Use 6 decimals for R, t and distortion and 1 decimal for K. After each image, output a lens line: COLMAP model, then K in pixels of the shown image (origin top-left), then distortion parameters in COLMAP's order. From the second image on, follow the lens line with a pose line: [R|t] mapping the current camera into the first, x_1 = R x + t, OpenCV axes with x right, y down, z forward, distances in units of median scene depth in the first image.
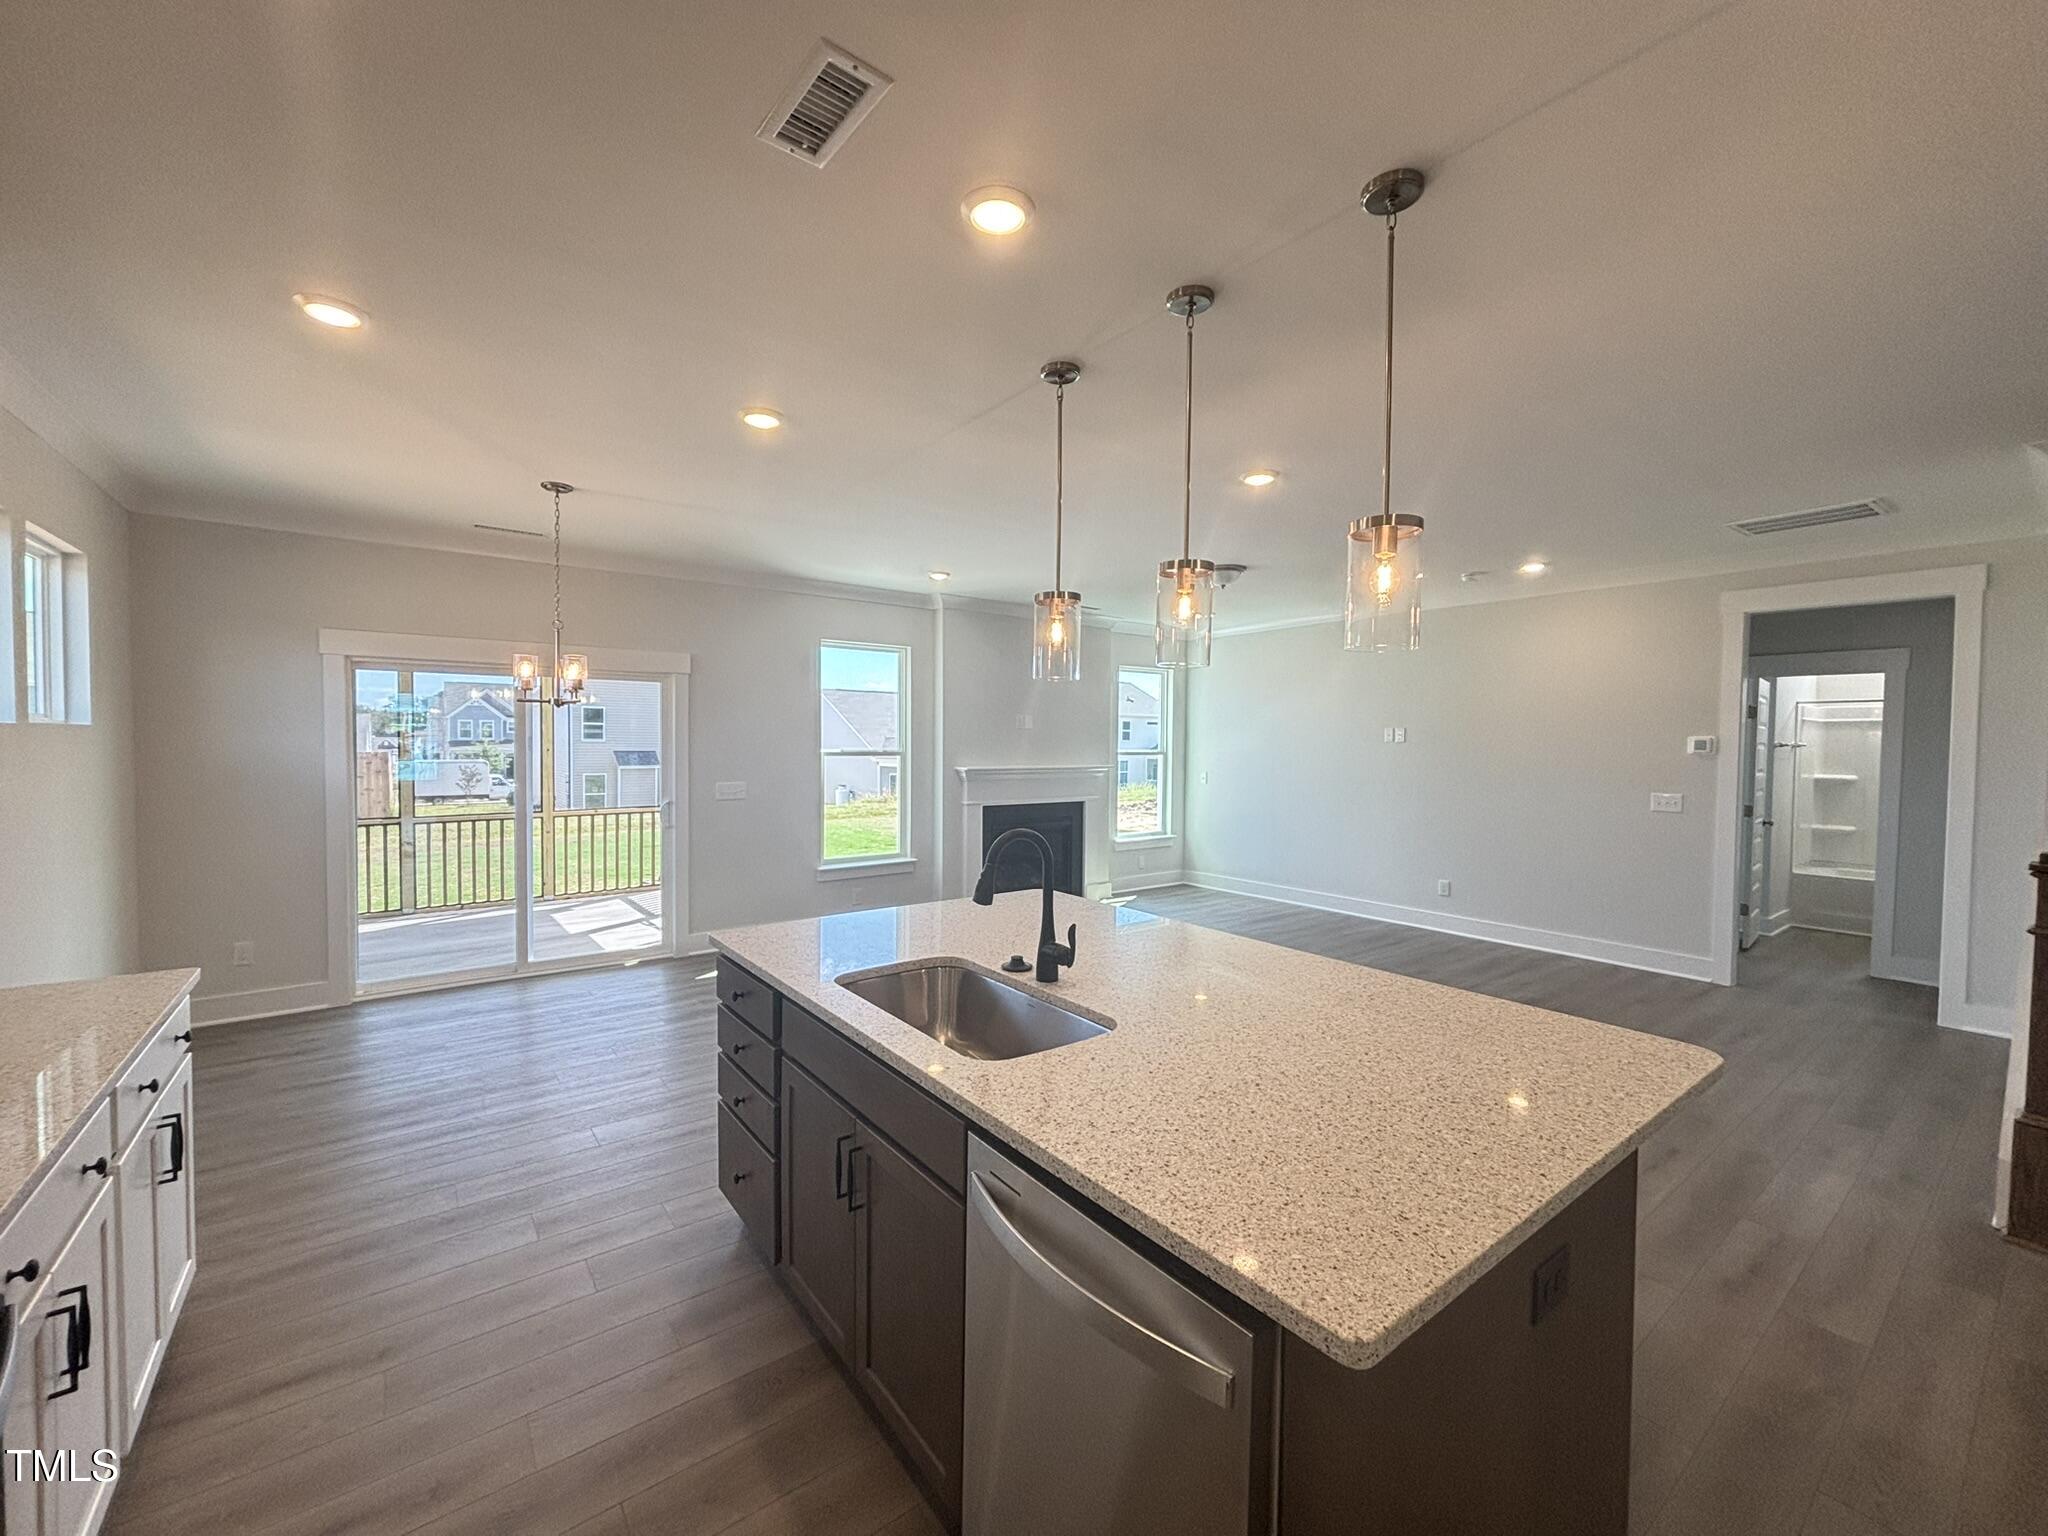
lens RADIAL K [[826.5, 0, 1029.7], [0, 826.5, 765.4], [0, 0, 1]] dist [-0.002114, -0.000036]
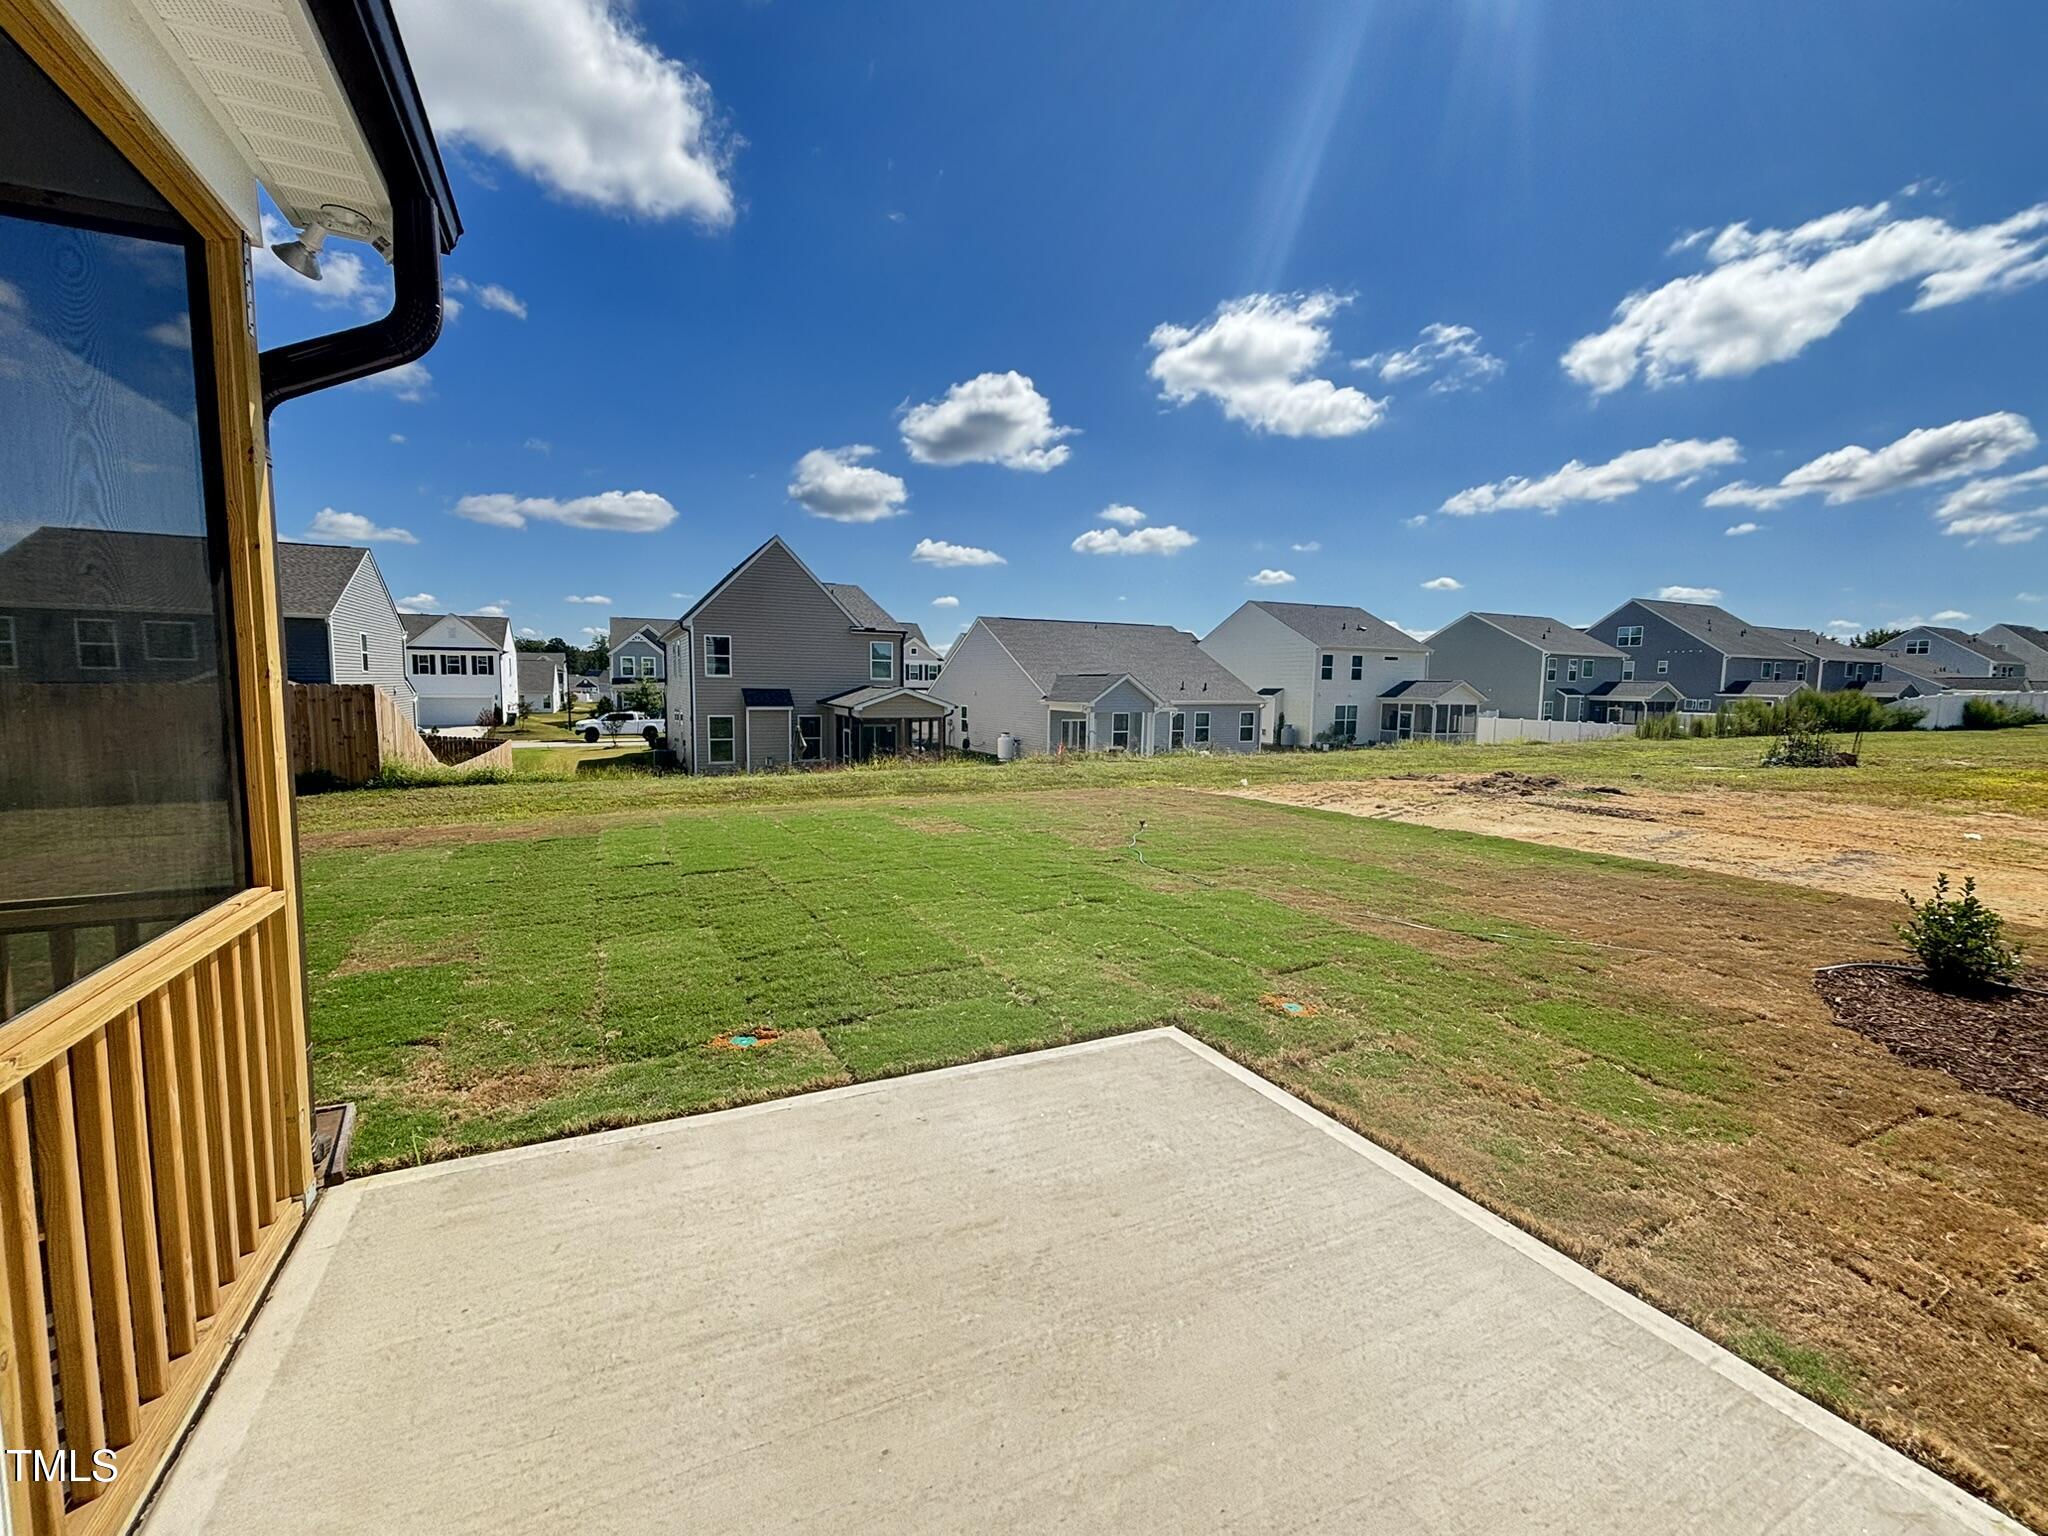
lens RADIAL K [[836.1, 0, 1017.4], [0, 836.1, 764.3], [0, 0, 1]] dist [0.002888, 0.000133]
pose [[0.977466, 0.025161, -0.209587, -0.033635], [-0.010988, 0.997590, 0.068514, -0.001511], [0.210806, -0.064667, 0.975387, 0.160464]]
